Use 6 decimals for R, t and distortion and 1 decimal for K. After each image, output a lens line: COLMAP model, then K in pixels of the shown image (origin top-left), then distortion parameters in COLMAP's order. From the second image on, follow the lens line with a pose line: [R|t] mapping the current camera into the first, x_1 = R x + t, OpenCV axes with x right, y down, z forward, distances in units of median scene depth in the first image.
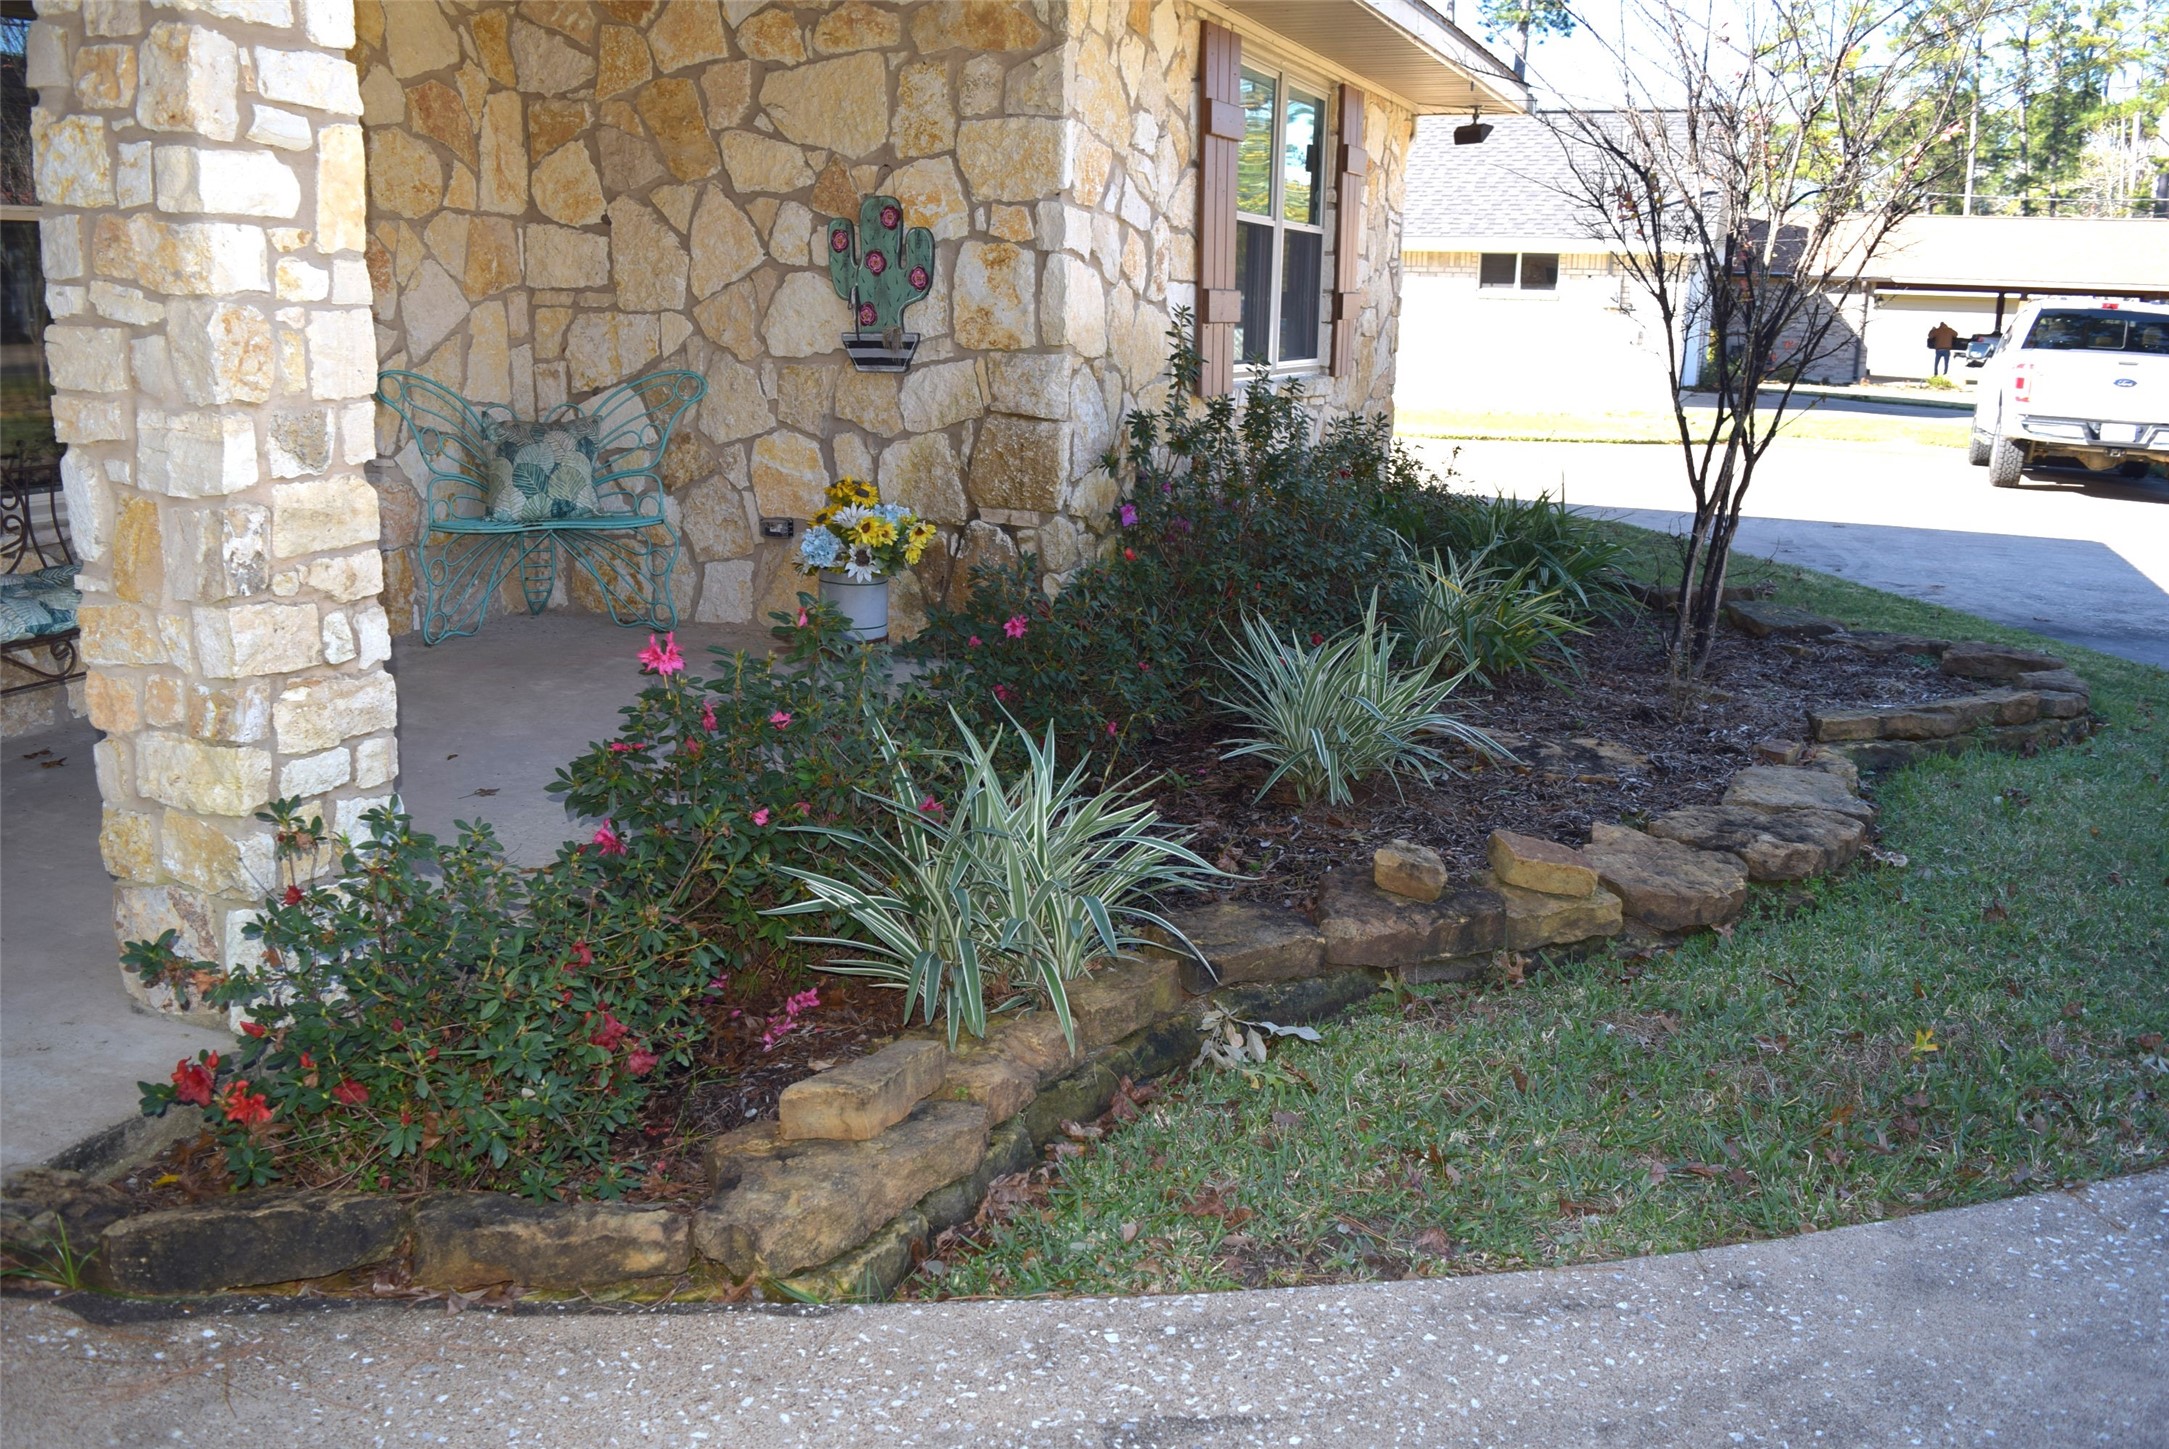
lens RADIAL K [[1833.1, 0, 1091.9], [0, 1833.1, 726.1], [0, 0, 1]] dist [-0.090664, 0.014405]
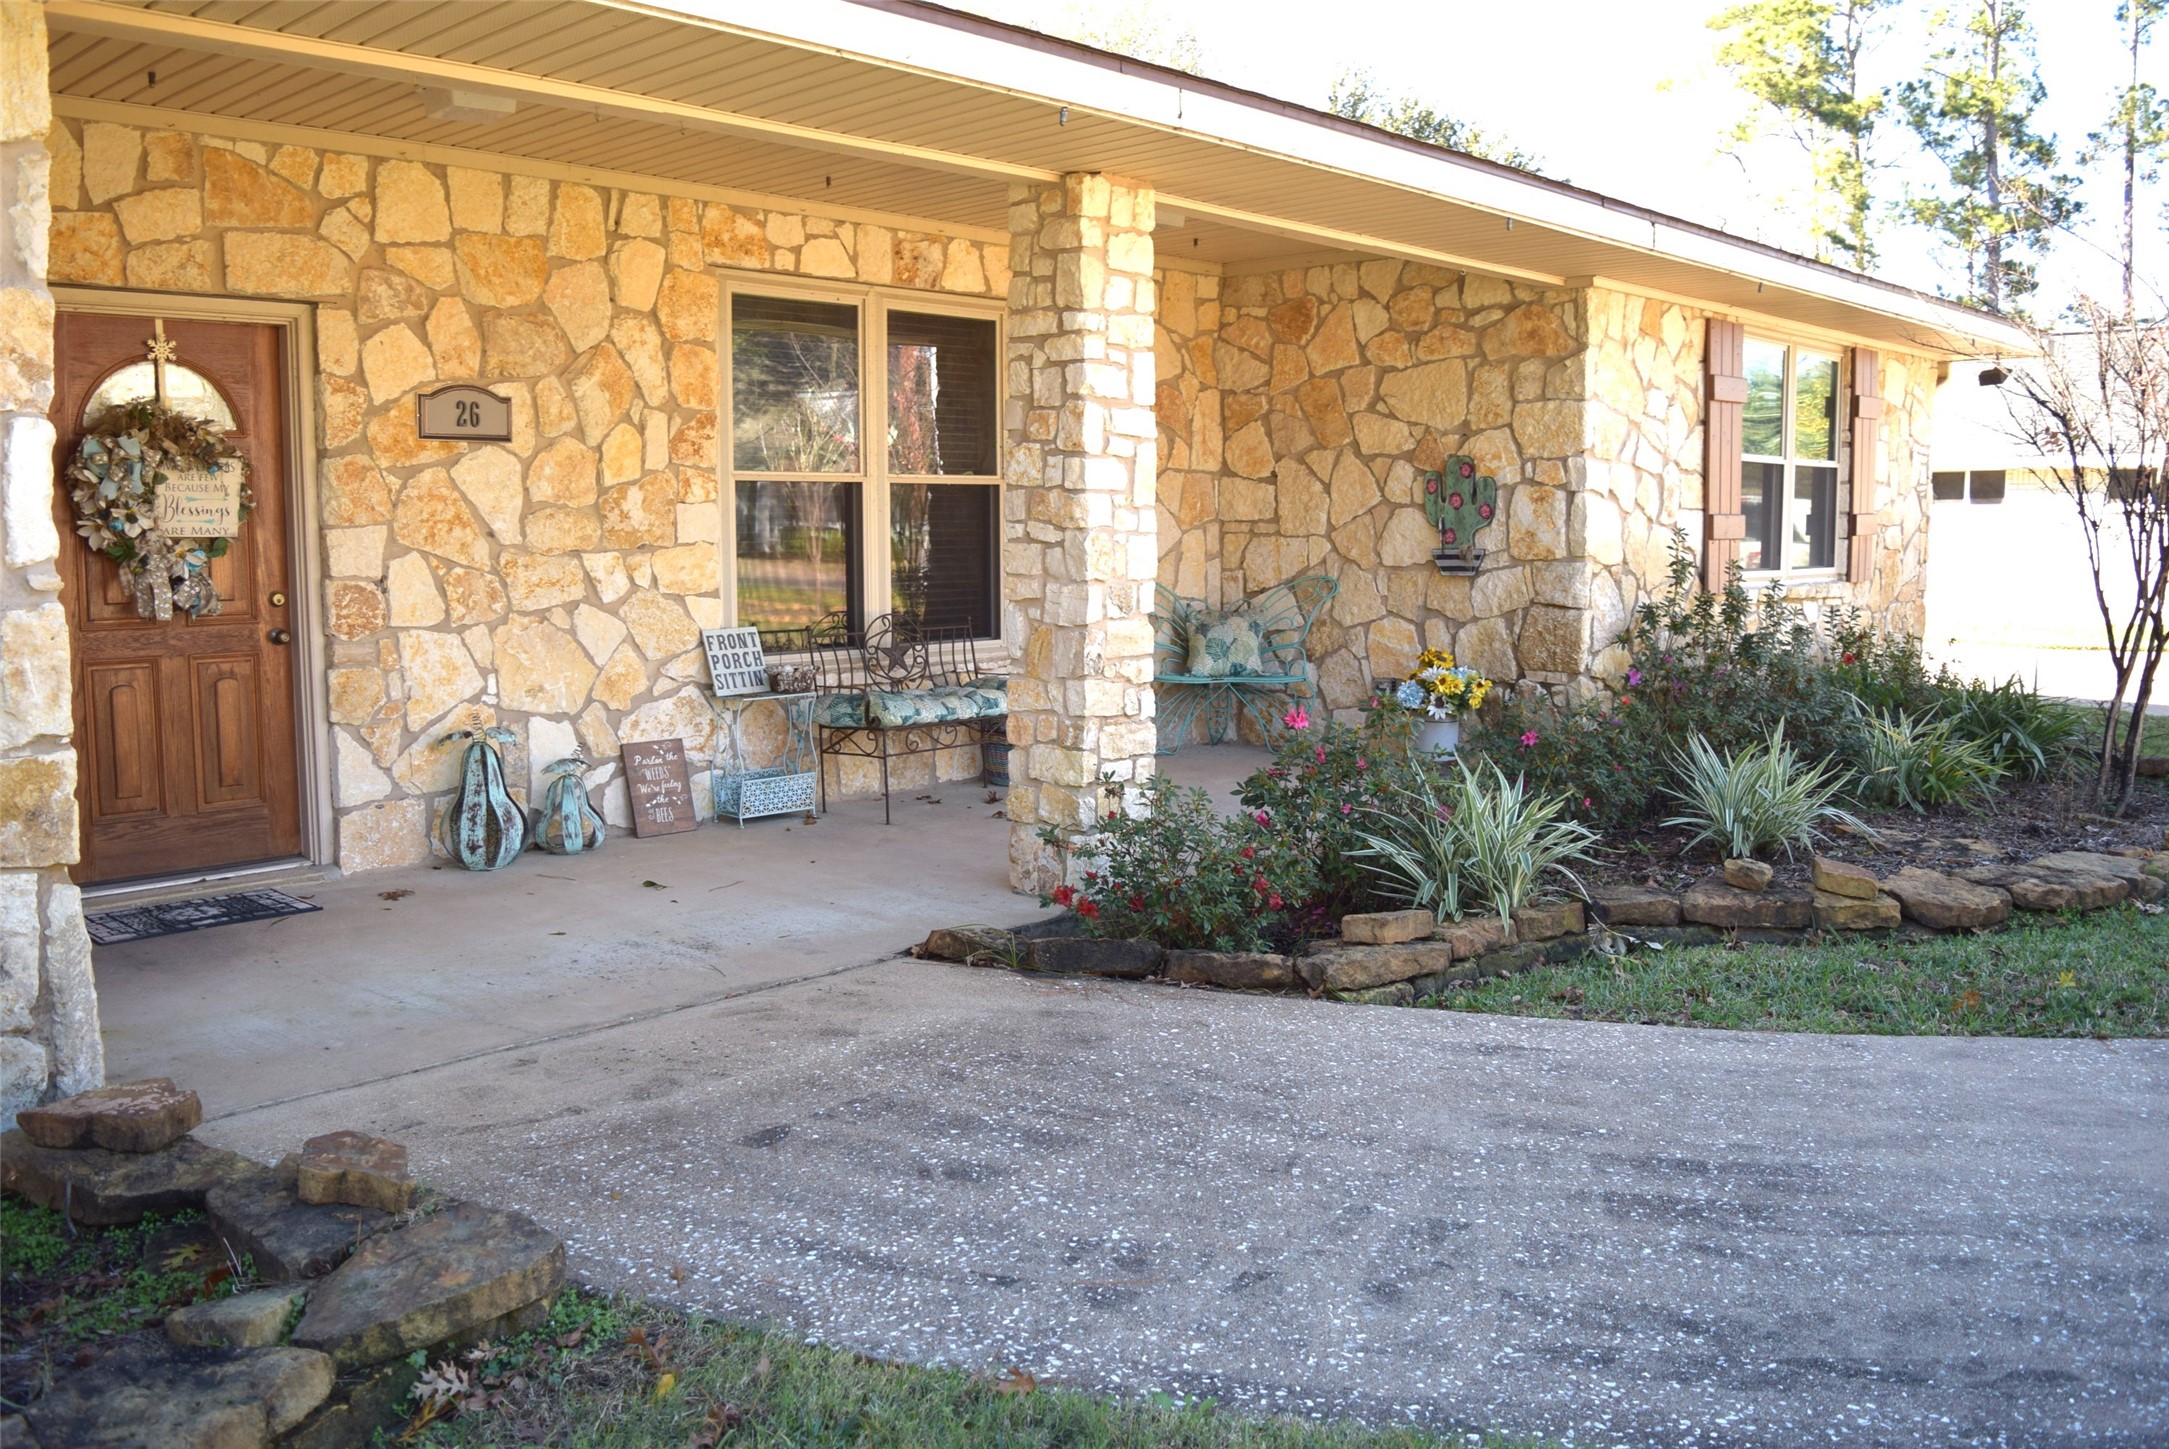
lens RADIAL K [[1833.1, 0, 1082.5], [0, 1833.1, 725.8], [0, 0, 1]] dist [-0.090664, 0.014405]
pose [[0.937218, 0.017044, -0.348327, 0.113582], [-0.058859, 0.992207, -0.109818, 0.101771], [0.343741, 0.123425, 0.930918, -0.439736]]
